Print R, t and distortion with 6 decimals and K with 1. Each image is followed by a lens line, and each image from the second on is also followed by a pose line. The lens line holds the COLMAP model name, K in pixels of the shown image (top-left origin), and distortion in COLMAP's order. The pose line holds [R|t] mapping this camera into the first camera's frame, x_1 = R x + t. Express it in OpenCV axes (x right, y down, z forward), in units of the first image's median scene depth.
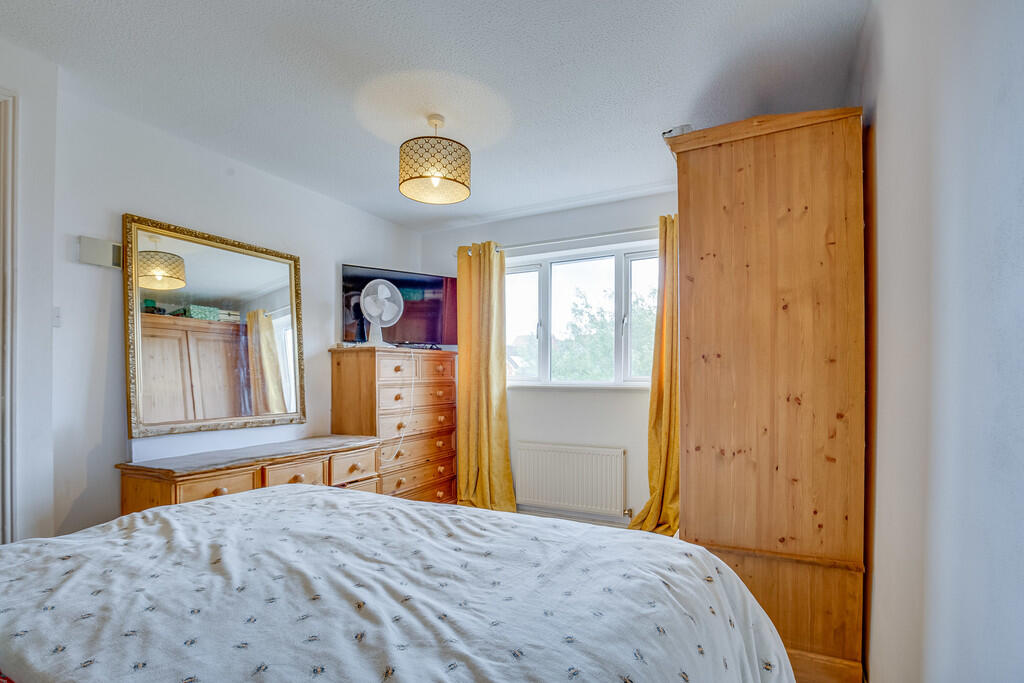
lens RADIAL K [[485.8, 0, 527.9], [0, 485.8, 378.4], [0, 0, 1]] dist [-0.034269, 0.004409]
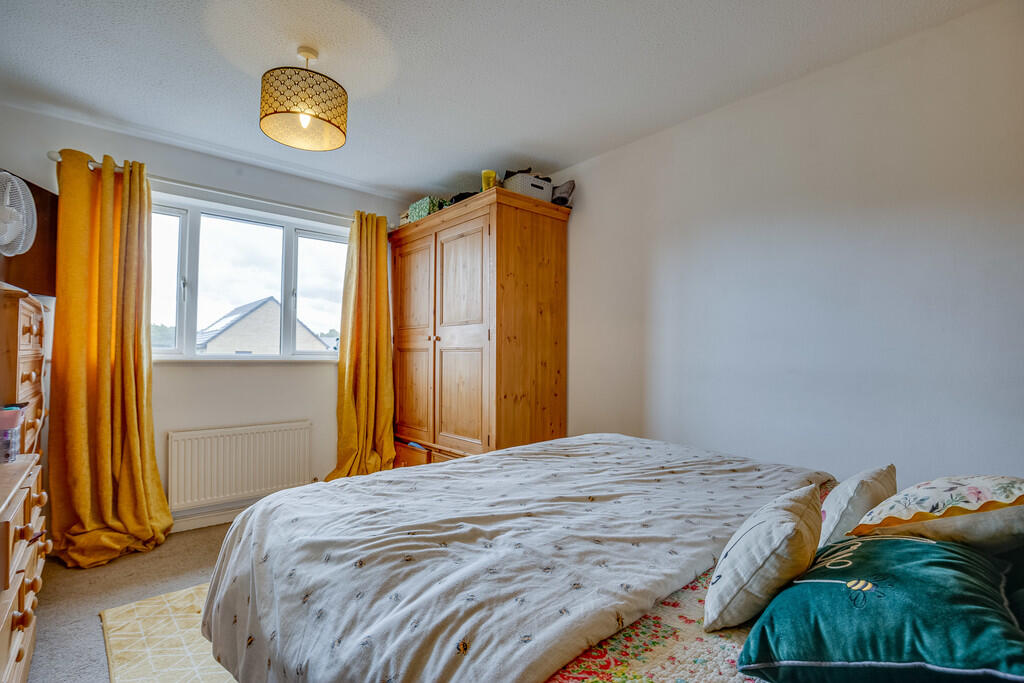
lens RADIAL K [[483.3, 0, 505.8], [0, 483.3, 340.8], [0, 0, 1]] dist [-0.031533, 0.004502]
pose [[0.342224, 0.032252, 0.939065, -1.205160], [-0.003200, 0.999445, -0.033160, 0.018150], [-0.939613, 0.008343, 0.342138, 0.505991]]
